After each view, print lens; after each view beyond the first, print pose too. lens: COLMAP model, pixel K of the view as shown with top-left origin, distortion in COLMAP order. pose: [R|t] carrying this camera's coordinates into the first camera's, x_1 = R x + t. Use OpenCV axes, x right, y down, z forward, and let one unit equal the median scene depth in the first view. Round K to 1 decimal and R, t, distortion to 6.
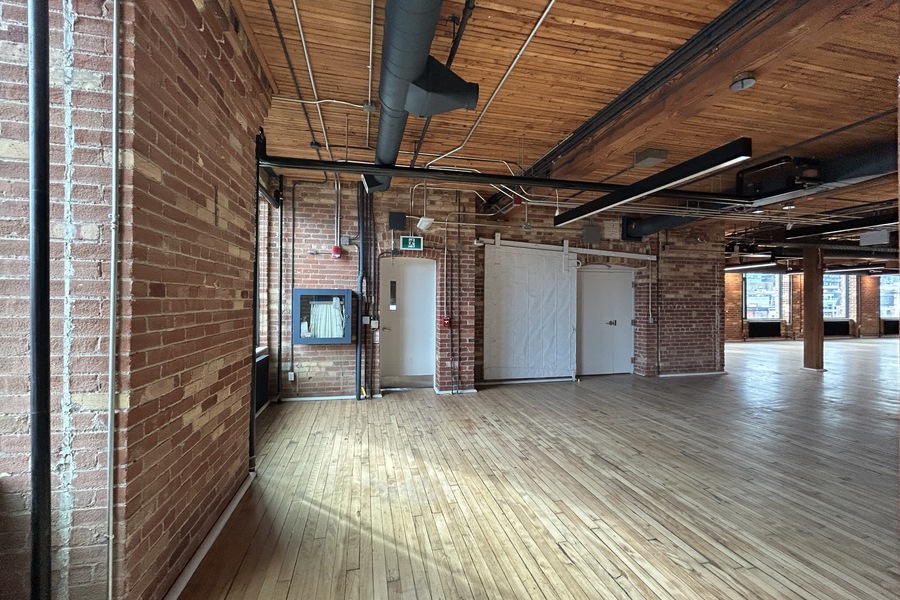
lens RADIAL K [[366.1, 0, 450.0], [0, 366.1, 300.0], [0, 0, 1]] dist [0.009051, -0.000628]
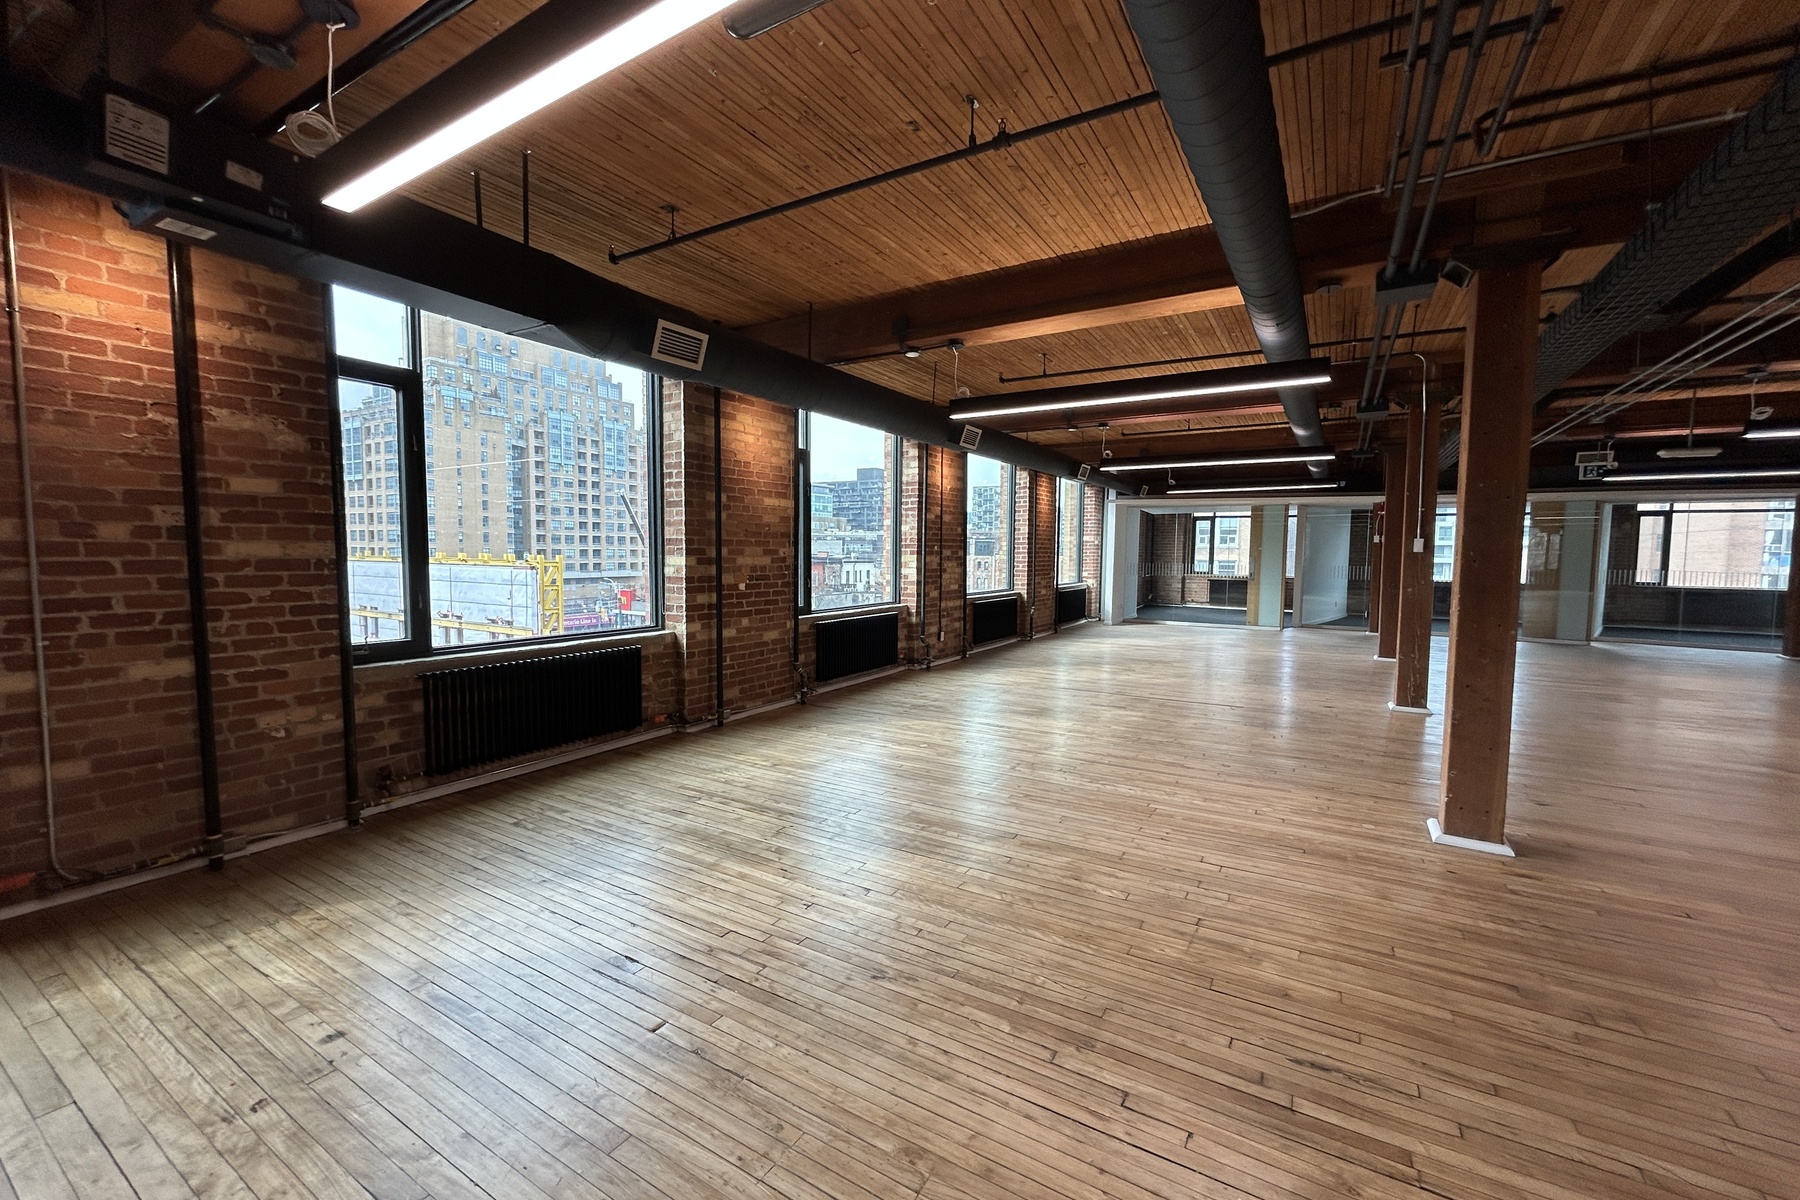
lens RADIAL K [[732.2, 0, 900.0], [0, 732.2, 600.0], [0, 0, 1]] dist [0.009051, -0.000628]
pose [[0.700694, -0.045428, 0.712015, 0.470067], [-0.009218, 0.997311, 0.072701, 0.004825], [-0.713403, -0.057505, 0.698391, 0.577967]]
